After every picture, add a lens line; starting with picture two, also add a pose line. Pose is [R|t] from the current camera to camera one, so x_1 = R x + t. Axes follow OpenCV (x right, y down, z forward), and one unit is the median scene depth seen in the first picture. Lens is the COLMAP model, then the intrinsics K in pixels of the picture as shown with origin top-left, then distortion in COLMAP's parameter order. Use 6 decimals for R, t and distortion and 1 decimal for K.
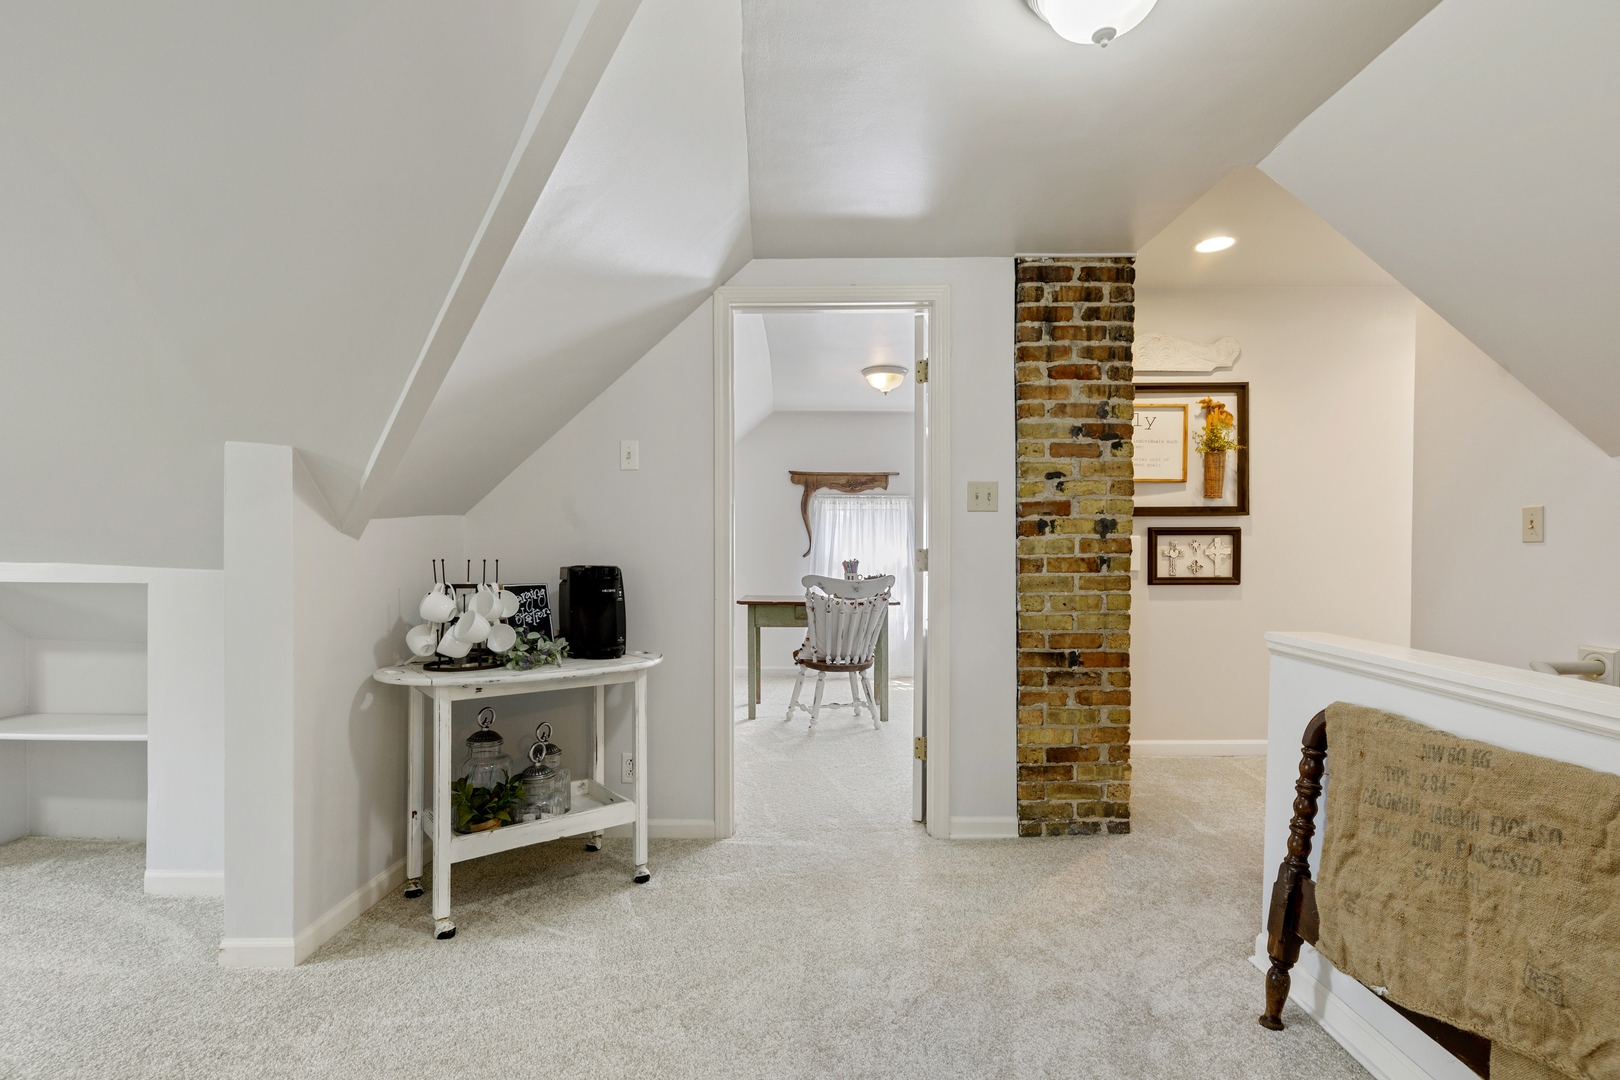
lens RADIAL K [[801.7, 0, 806.2], [0, 801.7, 544.3], [0, 0, 1]] dist [-0.000505, -0.000036]
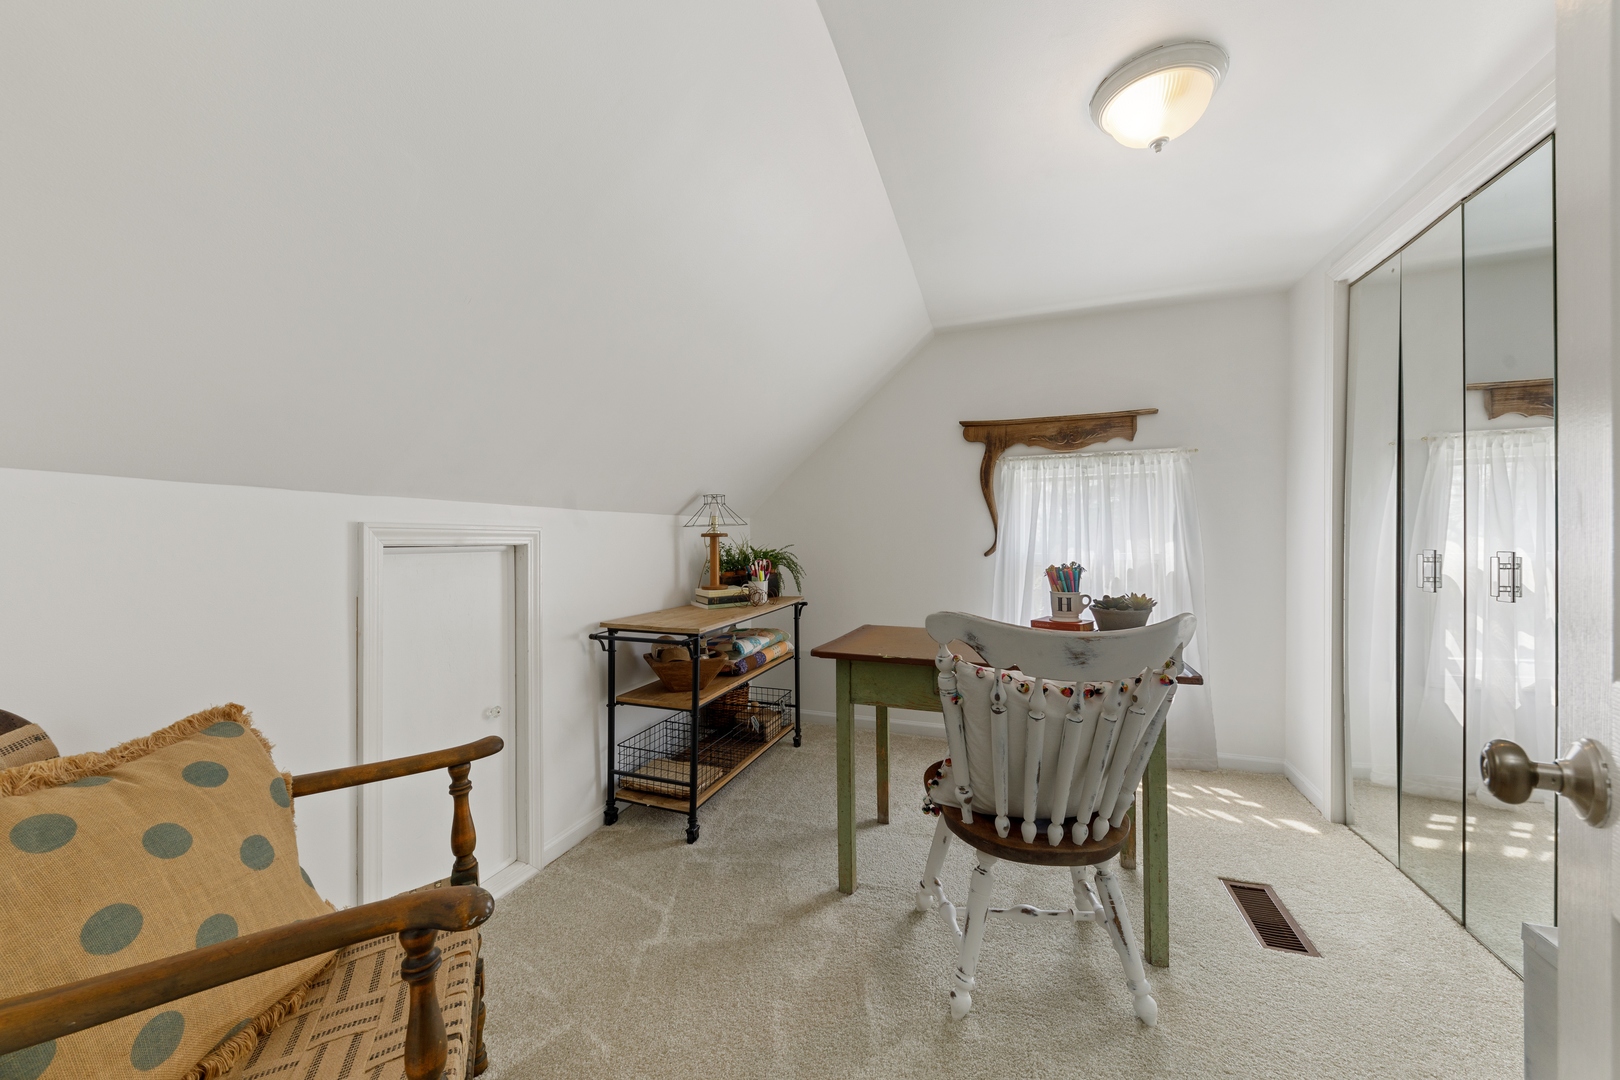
lens RADIAL K [[571.8, 0, 813.6], [0, 571.8, 543.3], [0, 0, 1]] dist [0.000220, 0.000059]
pose [[0.934086, -0.006149, -0.356996, 0.032169], [0.008502, 0.999951, 0.005024, 0.001985], [0.356948, -0.007729, 0.934092, 0.537058]]
